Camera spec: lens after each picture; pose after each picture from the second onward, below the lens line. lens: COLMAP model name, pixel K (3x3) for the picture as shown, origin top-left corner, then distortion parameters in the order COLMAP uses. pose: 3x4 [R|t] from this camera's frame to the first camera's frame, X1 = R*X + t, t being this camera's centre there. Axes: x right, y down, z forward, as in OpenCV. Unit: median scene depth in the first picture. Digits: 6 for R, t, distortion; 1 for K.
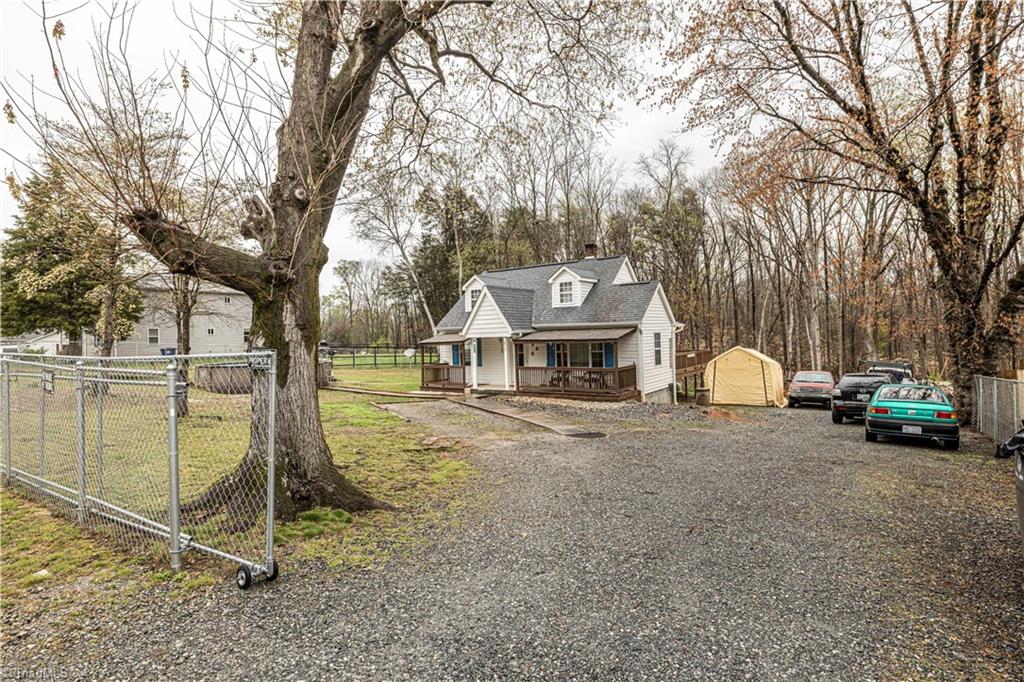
lens RADIAL K [[538.6, 0, 515.5], [0, 538.6, 341.8], [0, 0, 1]] dist [-0.005933, -0.000290]
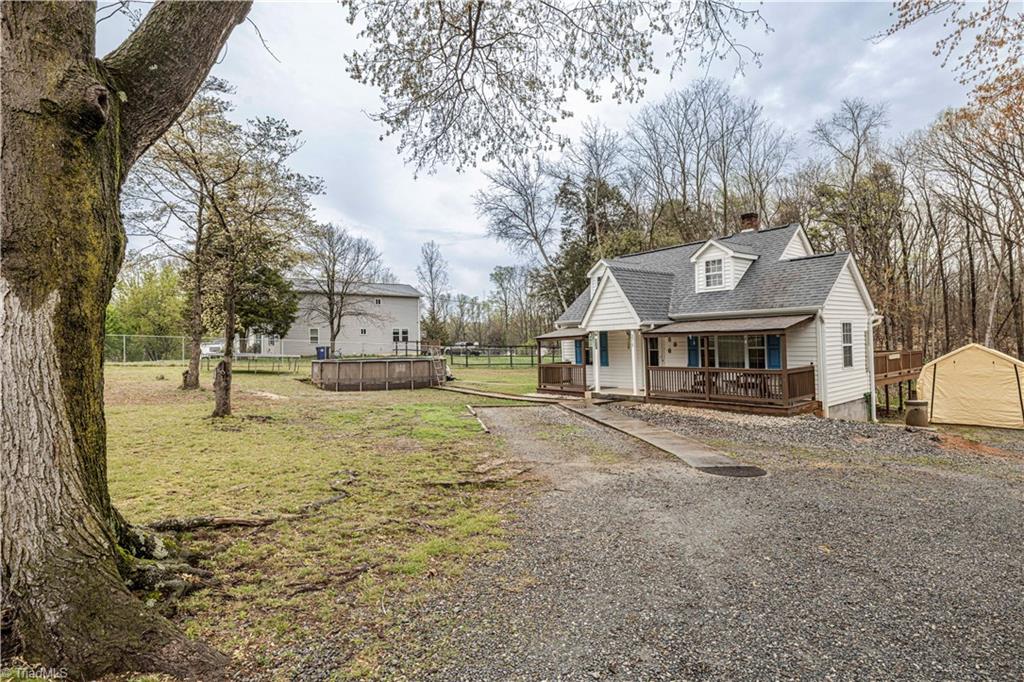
lens RADIAL K [[549.4, 0, 504.6], [0, 549.4, 337.2], [0, 0, 1]] dist [0.001654, 0.001172]
pose [[0.958764, -0.000858, -0.284202, 0.028435], [-0.002268, 0.999941, -0.010670, 0.010833], [0.284194, 0.010874, 0.958705, 0.142934]]
